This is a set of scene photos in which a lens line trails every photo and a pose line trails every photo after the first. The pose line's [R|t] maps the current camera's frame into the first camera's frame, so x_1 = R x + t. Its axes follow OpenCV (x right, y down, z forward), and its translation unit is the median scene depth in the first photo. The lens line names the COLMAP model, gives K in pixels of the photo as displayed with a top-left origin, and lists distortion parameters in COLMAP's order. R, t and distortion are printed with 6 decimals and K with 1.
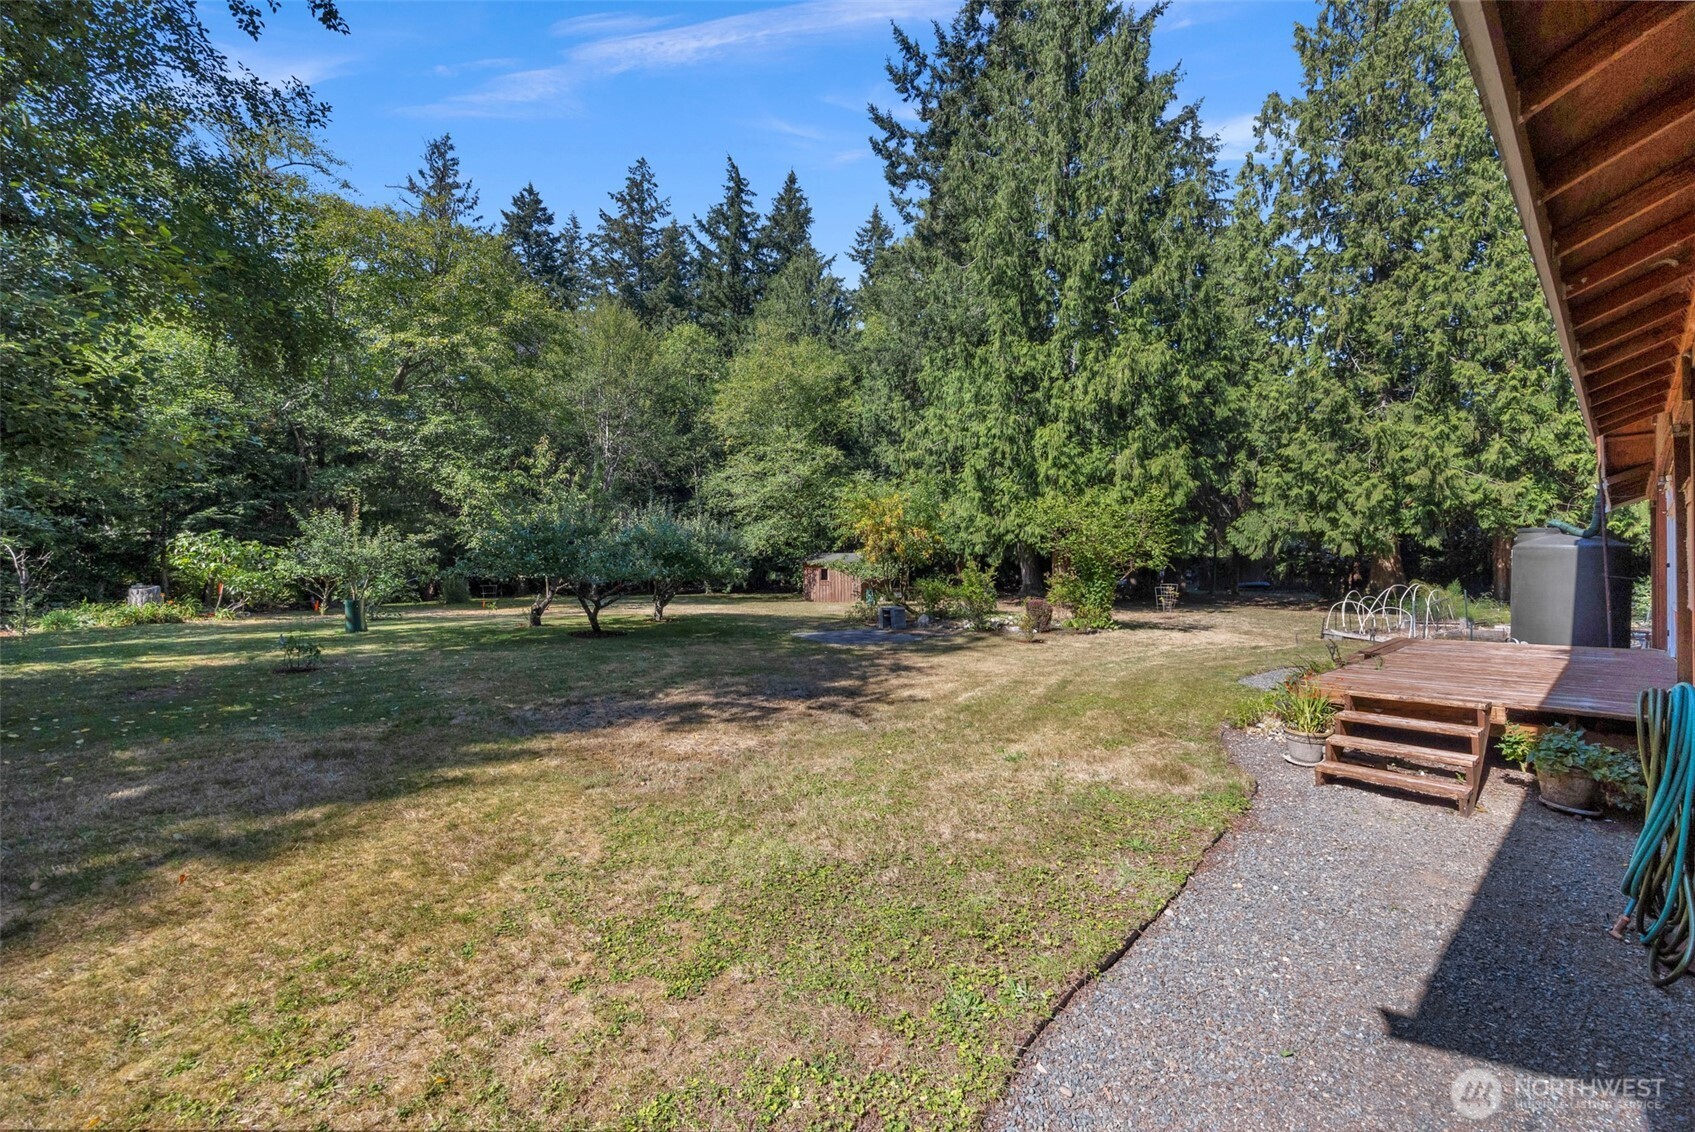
lens RADIAL K [[649.0, 0, 850.0], [0, 649.0, 572.5], [0, 0, 1]] dist [-0.003866, 0.000205]
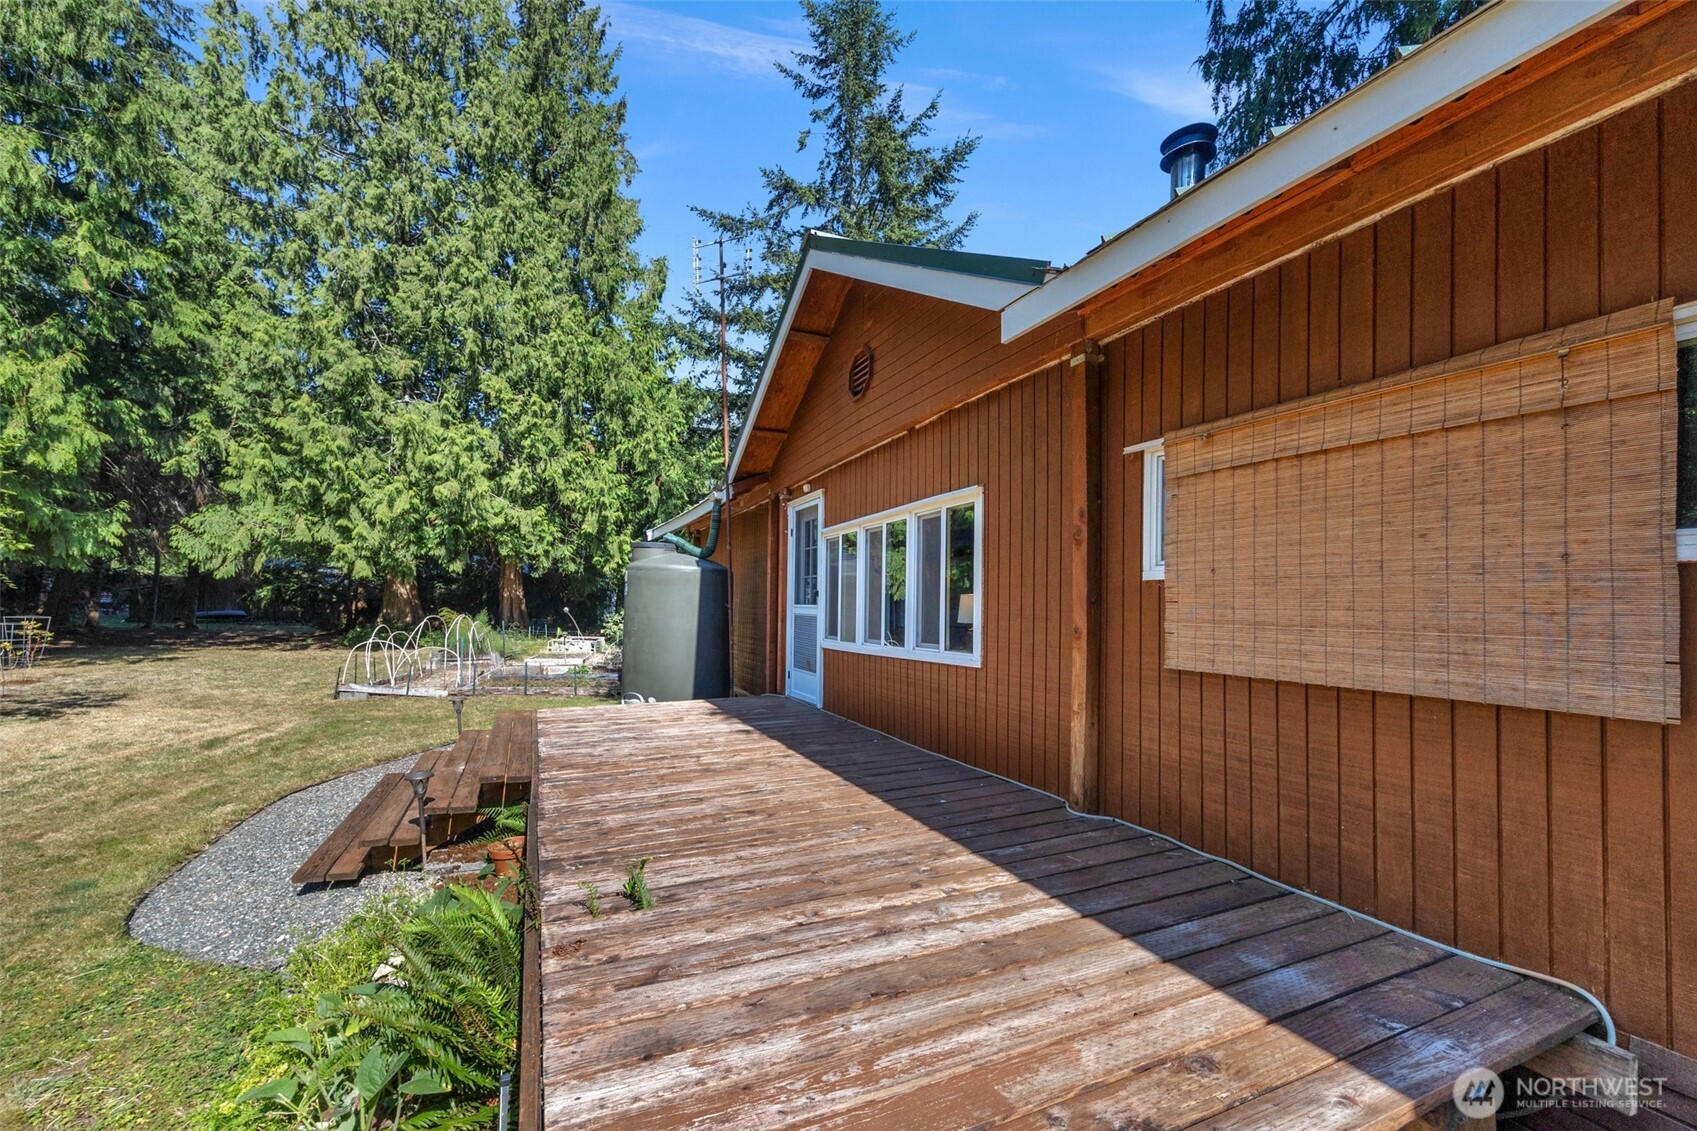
lens RADIAL K [[649.8, 0, 843.7], [0, 649.8, 600.0], [0, 0, 1]] dist [-0.003866, 0.000205]
pose [[0.247906, 0.013431, 0.968691, 0.160938], [-0.013265, 0.999857, -0.010469, 0.001319], [-0.968693, -0.010254, 0.248049, 0.250318]]
